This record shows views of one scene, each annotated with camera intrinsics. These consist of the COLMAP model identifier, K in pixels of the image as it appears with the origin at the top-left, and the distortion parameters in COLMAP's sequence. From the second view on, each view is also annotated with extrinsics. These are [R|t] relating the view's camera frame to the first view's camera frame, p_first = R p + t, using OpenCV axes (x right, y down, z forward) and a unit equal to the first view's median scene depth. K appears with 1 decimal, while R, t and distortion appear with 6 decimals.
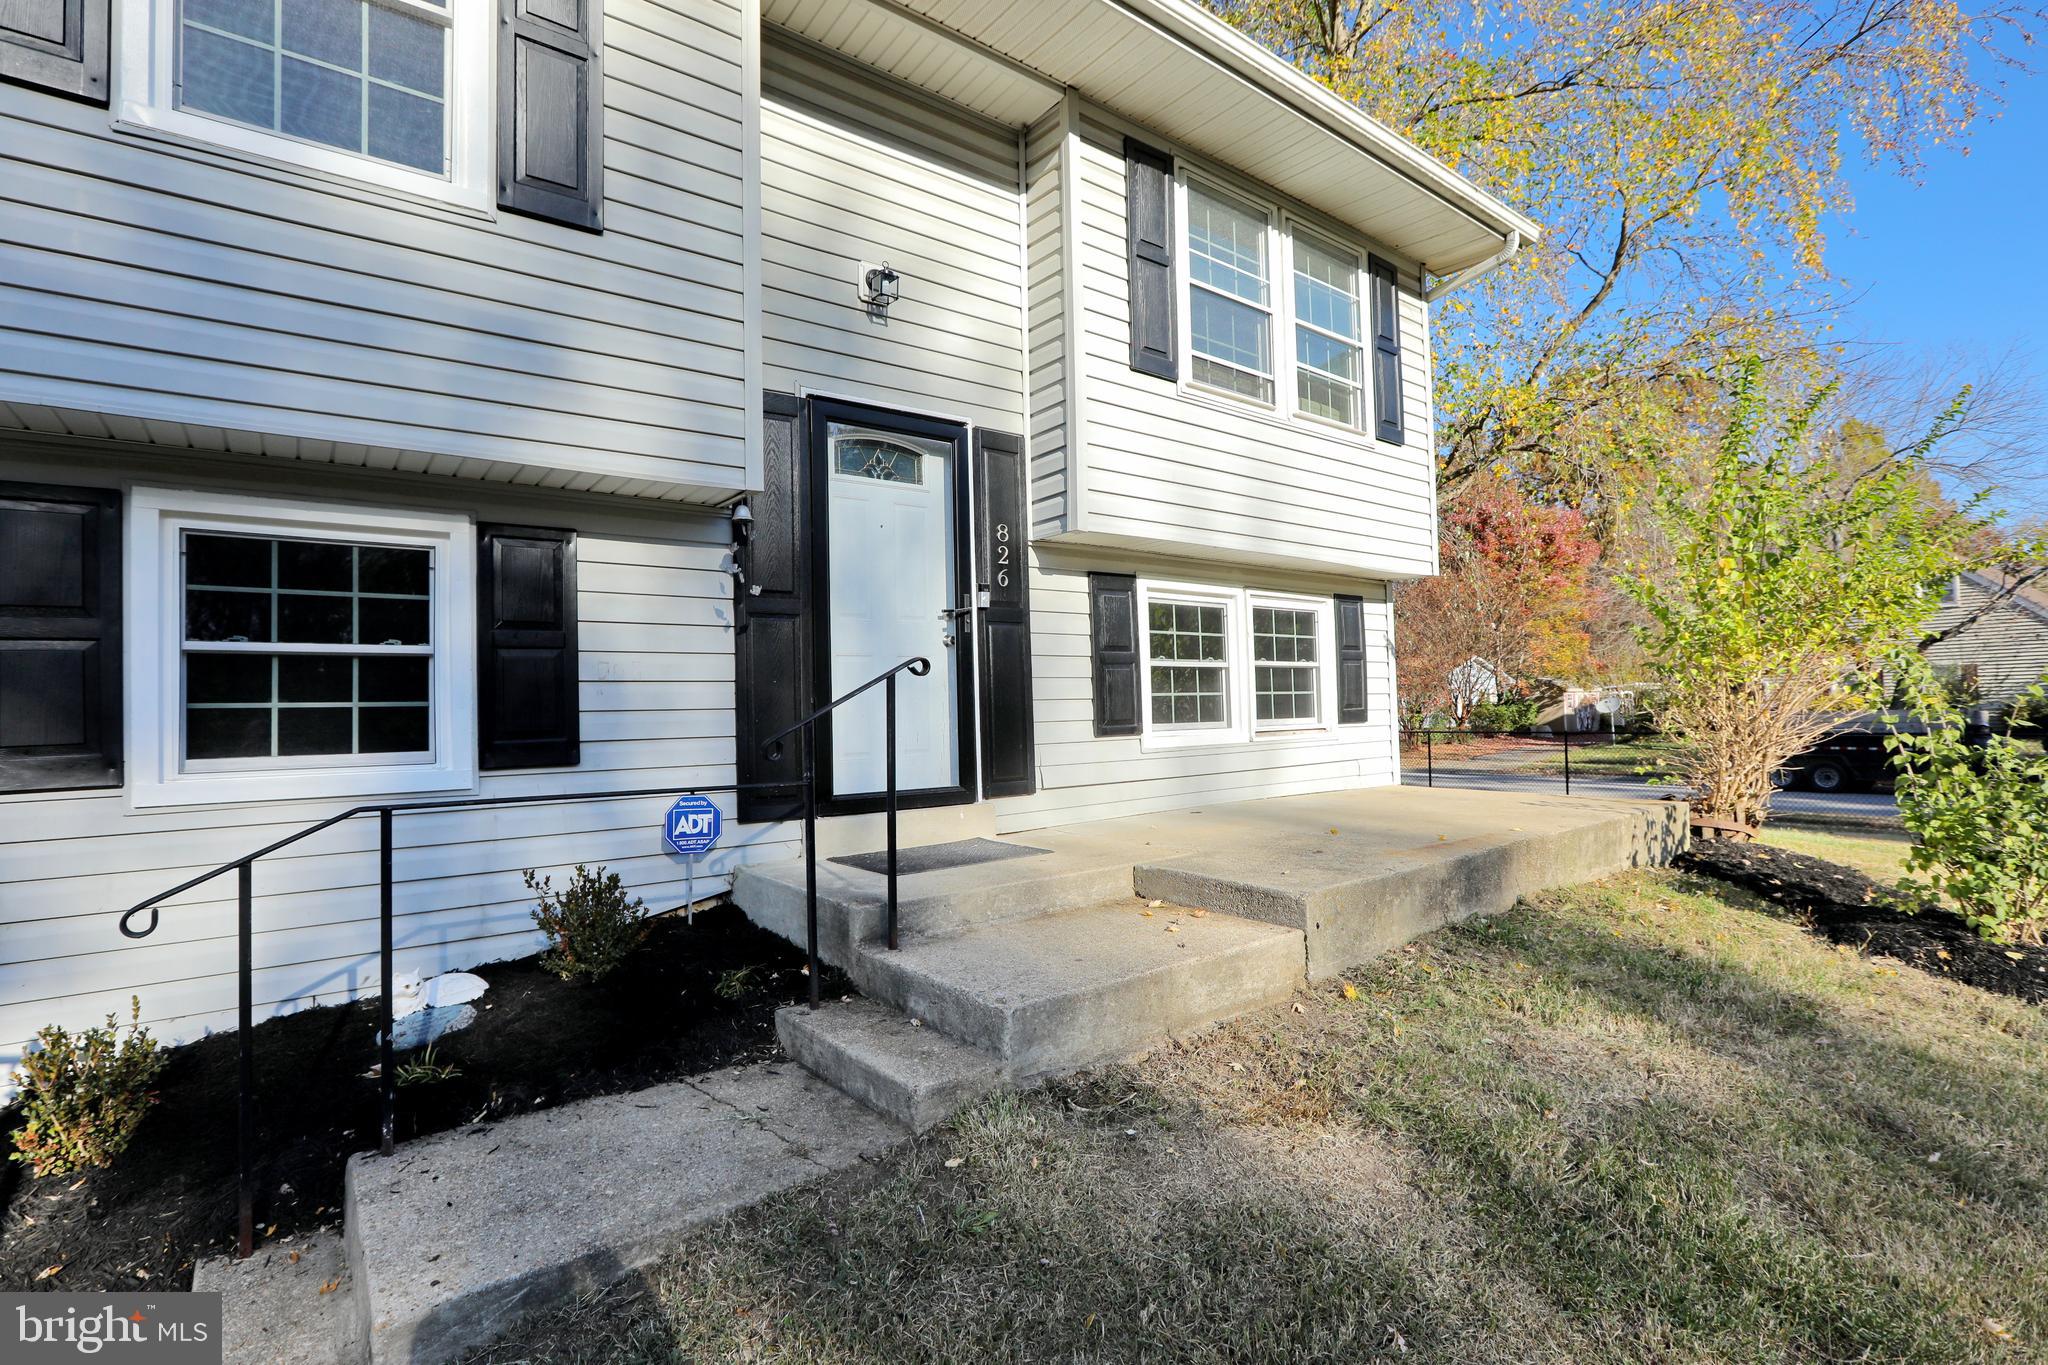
lens RADIAL K [[967.8, 0, 1024.0], [0, 967.8, 682.5], [0, 0, 1]] dist [-0.059552, 0.033632]
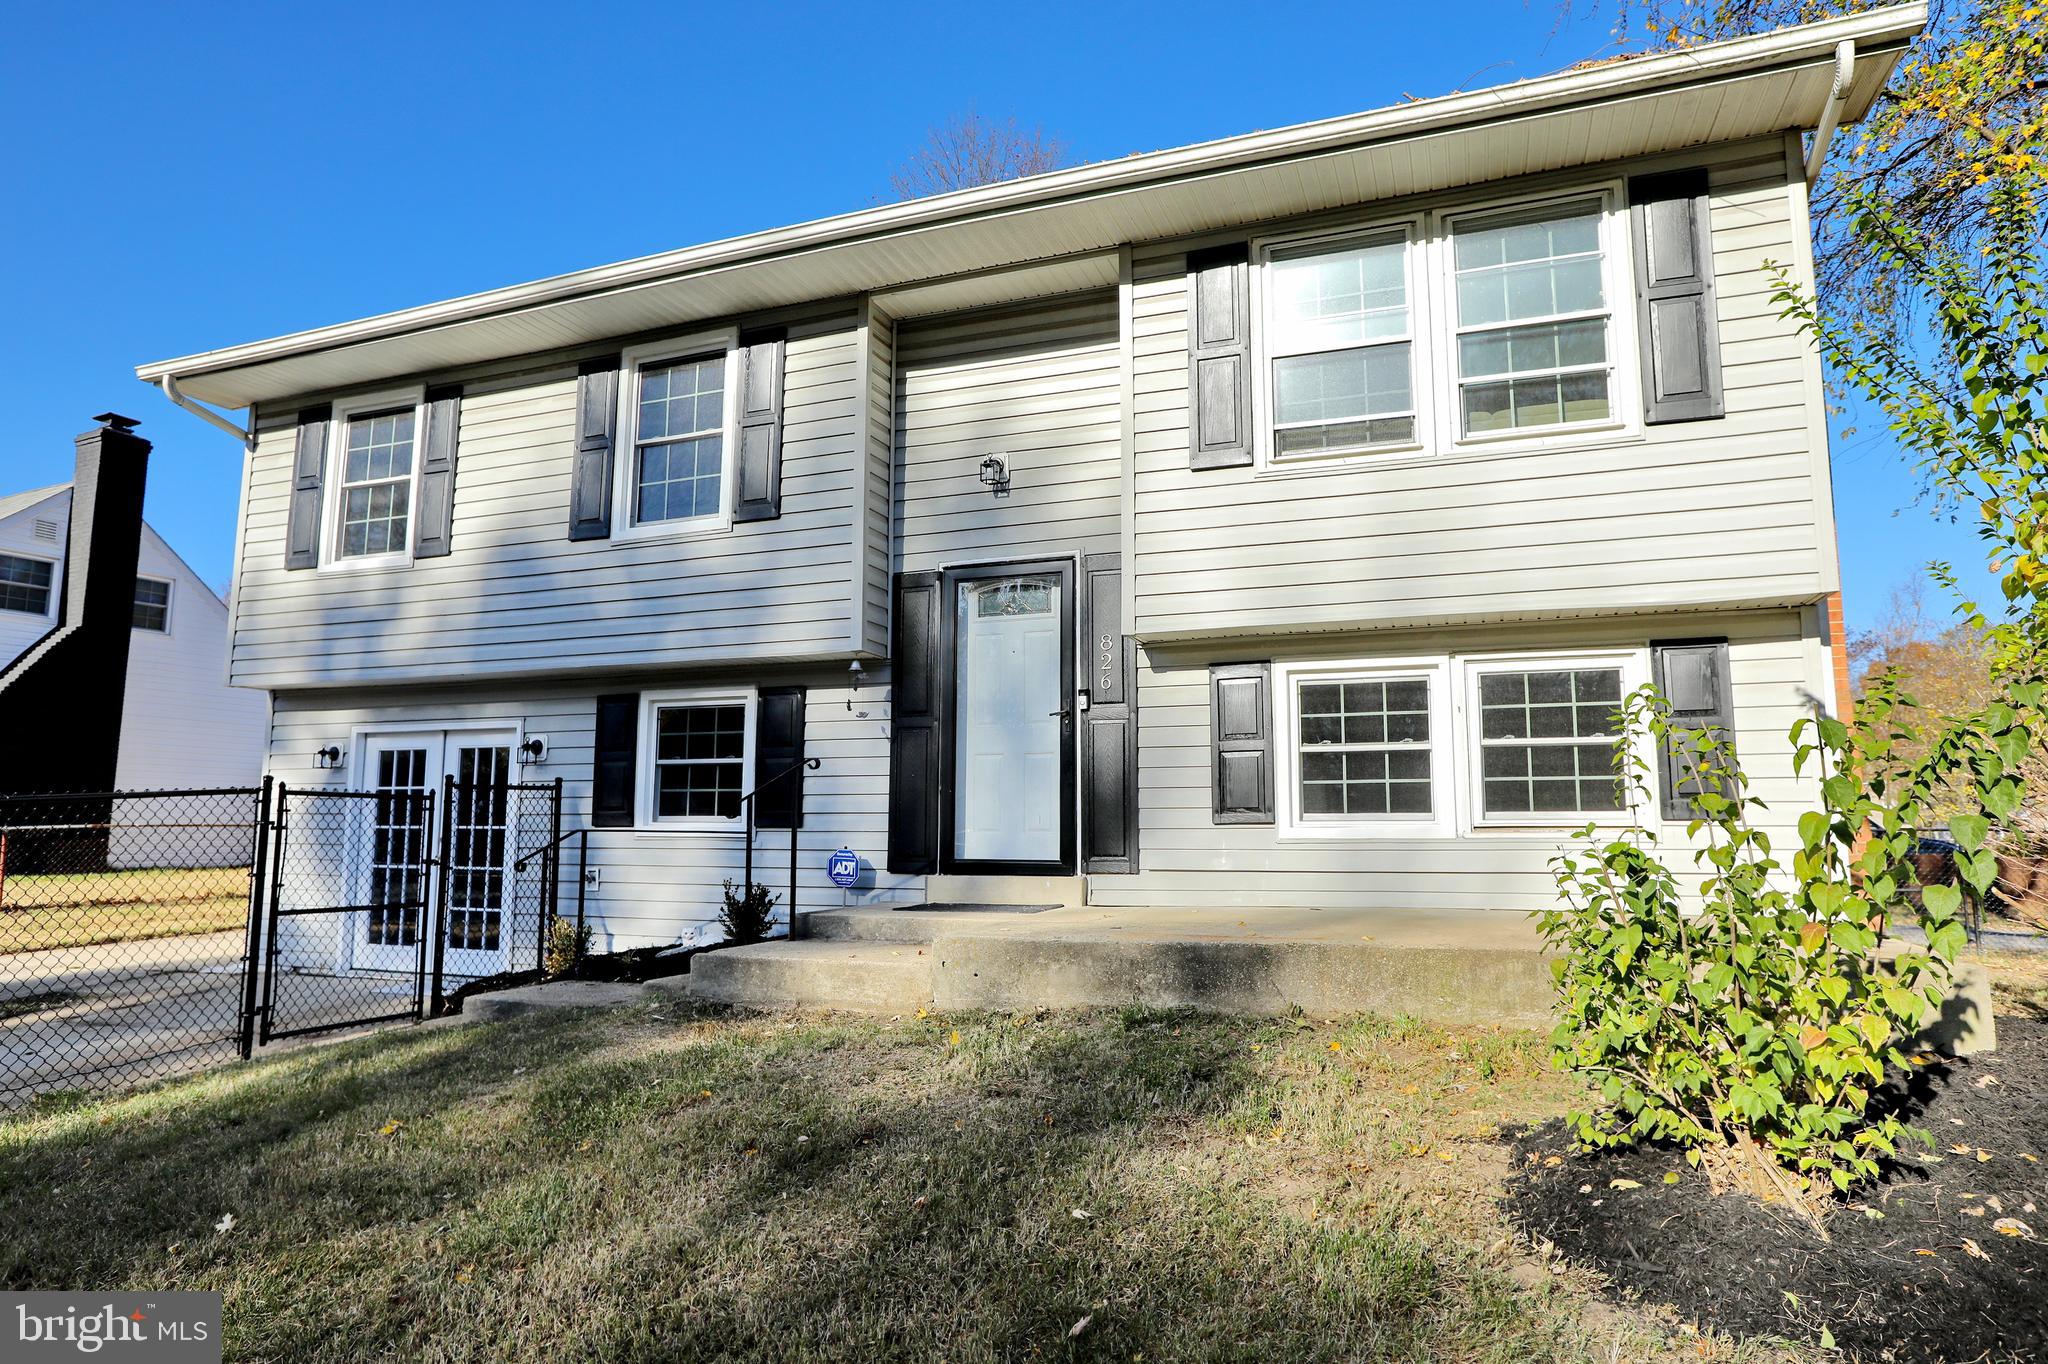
lens RADIAL K [[1204.9, 0, 1024.0], [0, 1204.9, 682.0], [0, 0, 1]] dist [-0.036466, 0.032579]
pose [[0.522465, -0.081704, -0.848737, 1.113029], [0.010636, 0.995946, -0.089327, 0.019002], [0.852594, 0.037643, 0.521216, 0.168942]]
